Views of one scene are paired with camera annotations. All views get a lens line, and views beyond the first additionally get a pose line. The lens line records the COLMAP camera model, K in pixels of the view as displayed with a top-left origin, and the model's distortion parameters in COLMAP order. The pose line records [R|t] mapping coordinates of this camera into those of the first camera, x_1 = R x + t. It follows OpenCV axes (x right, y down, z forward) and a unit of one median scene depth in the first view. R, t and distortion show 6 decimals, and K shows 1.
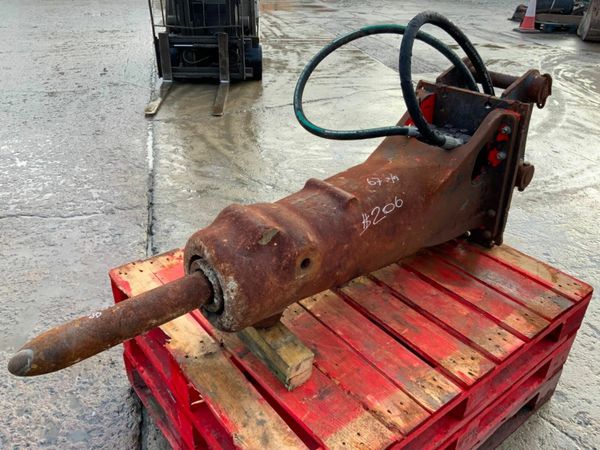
lens RADIAL K [[496.4, 0, 300.0], [0, 496.4, 225.0], [0, 0, 1]] dist [0.077378, -0.131323]
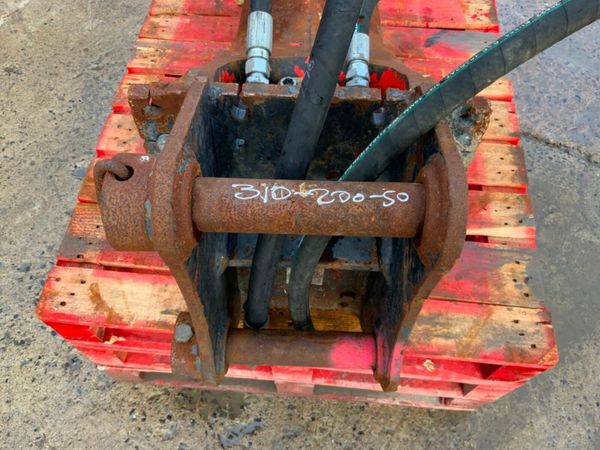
lens RADIAL K [[496.4, 0, 300.0], [0, 496.4, 225.0], [0, 0, 1]] dist [0.077378, -0.131323]
pose [[-0.681038, 0.616439, -0.395208, 0.643356], [-0.381918, 0.161463, 0.909983, -0.673430], [0.624761, 0.770670, 0.125466, 1.236996]]
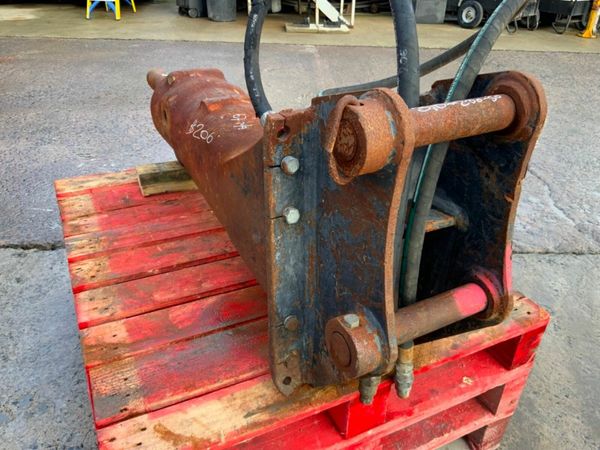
lens RADIAL K [[496.4, 0, 300.0], [0, 496.4, 225.0], [0, 0, 1]] dist [0.077378, -0.131323]
pose [[-0.202095, 0.468043, -0.860287, 1.016712], [-0.517235, 0.694906, 0.499573, -0.470682], [0.831641, 0.545931, 0.101651, 1.152376]]
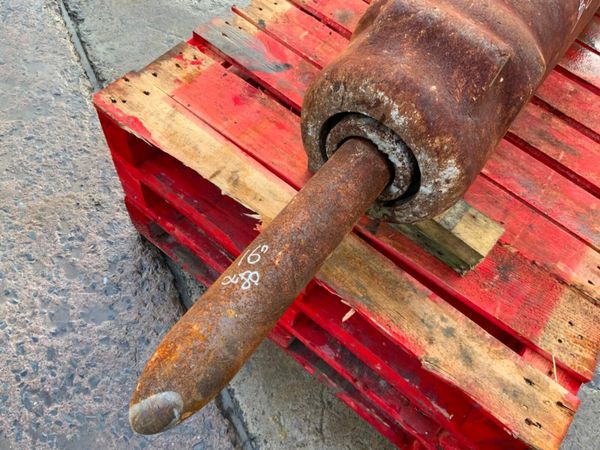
lens RADIAL K [[498.5, 0, 301.7], [0, 498.5, 225.3], [0, 0, 1]] dist [0.126354, -0.260128]
pose [[0.969388, -0.150902, 0.193691, -0.337113], [0.029261, 0.854228, 0.519074, -0.102769], [-0.243786, -0.497517, 0.832494, 0.437495]]
